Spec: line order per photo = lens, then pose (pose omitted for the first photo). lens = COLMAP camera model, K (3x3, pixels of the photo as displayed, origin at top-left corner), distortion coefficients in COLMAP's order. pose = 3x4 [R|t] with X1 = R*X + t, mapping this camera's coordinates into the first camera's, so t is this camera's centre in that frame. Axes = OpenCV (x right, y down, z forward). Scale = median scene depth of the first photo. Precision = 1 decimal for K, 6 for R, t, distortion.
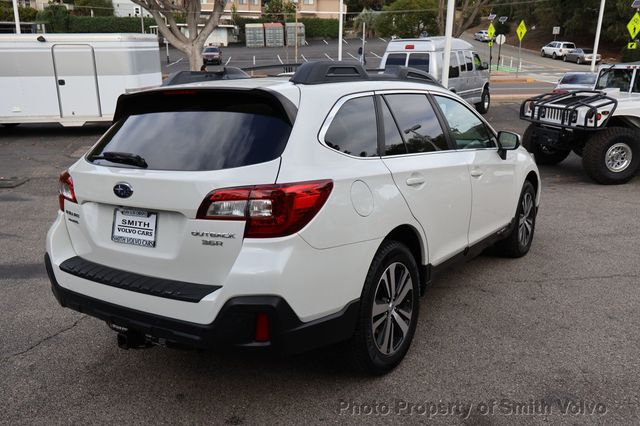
lens RADIAL K [[550.7, 0, 318.8], [0, 550.7, 213.6], [0, 0, 1]] dist [0.015598, 0.016073]
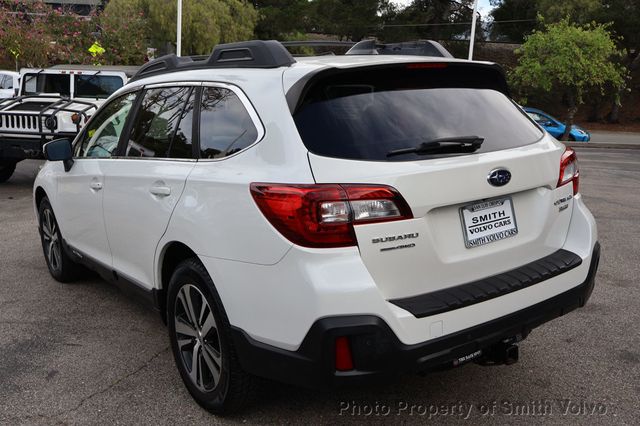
lens RADIAL K [[629.2, 0, 303.4], [0, 629.2, 204.5], [0, 0, 1]] dist [0.005246, 0.000000]
pose [[0.370318, -0.159011, 0.915194, -1.325359], [0.217408, 0.972711, 0.081033, -0.141876], [-0.903105, 0.168963, 0.394782, 0.873820]]
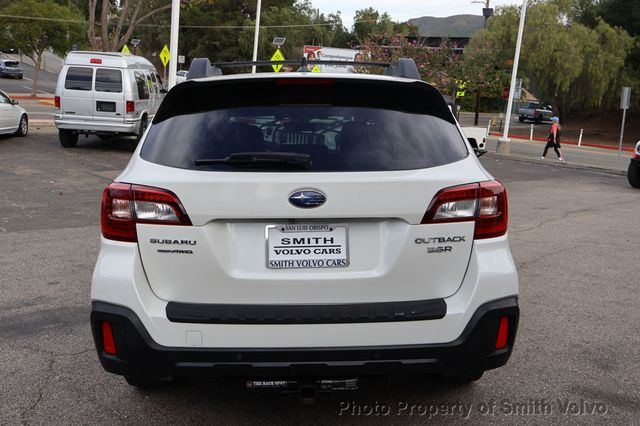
lens RADIAL K [[629.2, 0, 316.2], [0, 629.2, 208.8], [0, 0, 1]] dist [0.005246, 0.000000]
pose [[0.812565, -0.049028, 0.580806, -0.847535], [0.094557, 0.994345, -0.048351, 0.016622], [-0.575150, 0.094207, 0.812605, 0.253542]]
